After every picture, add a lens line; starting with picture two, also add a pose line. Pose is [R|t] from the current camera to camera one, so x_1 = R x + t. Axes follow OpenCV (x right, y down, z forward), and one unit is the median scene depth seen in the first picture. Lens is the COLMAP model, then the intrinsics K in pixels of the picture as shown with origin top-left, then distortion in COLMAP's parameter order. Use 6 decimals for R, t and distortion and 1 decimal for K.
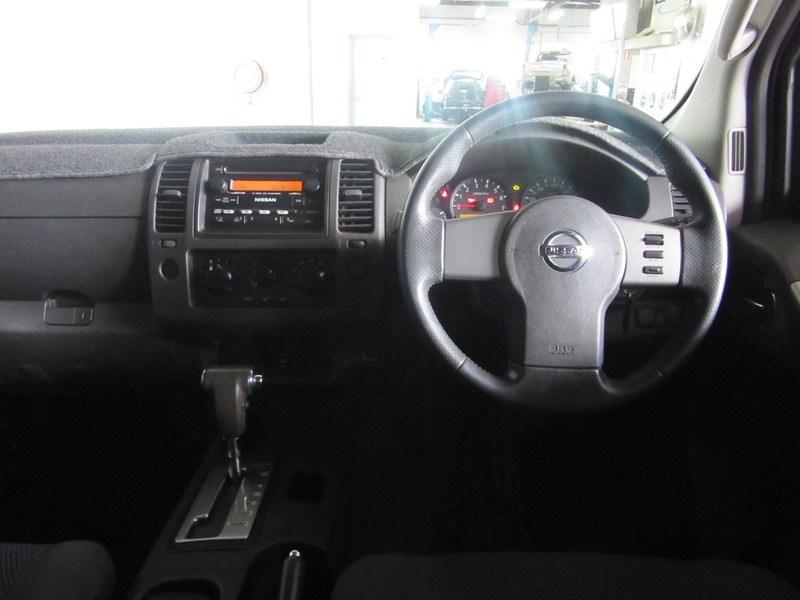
lens RADIAL K [[598.1, 0, 396.3], [0, 598.1, 298.1], [0, 0, 1]] dist [-0.022277, 0.011206]
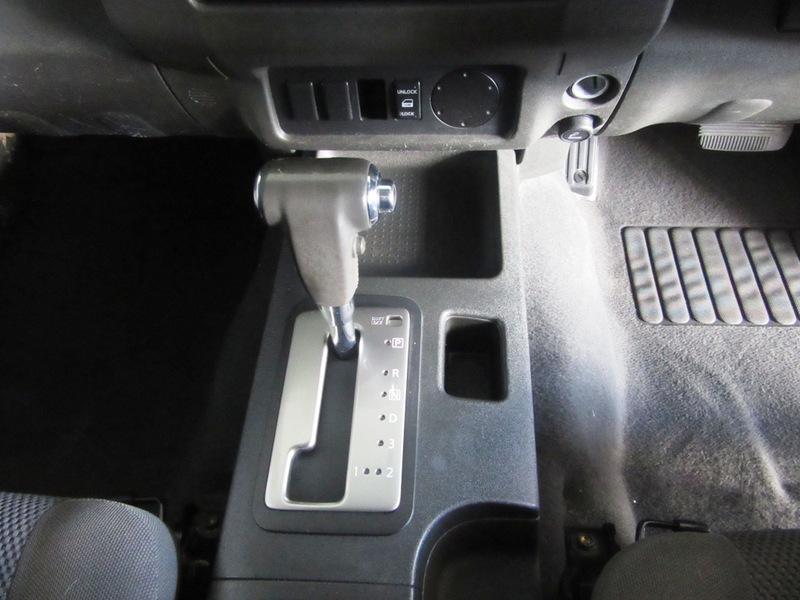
lens RADIAL K [[598.1, 0, 401.4], [0, 598.1, 296.6], [0, 0, 1]] dist [-0.022277, 0.011206]
pose [[0.998491, -0.000765, -0.054907, -0.182506], [0.033481, 0.801029, 0.597689, -0.060836], [0.043524, -0.598625, 0.799846, 0.569982]]
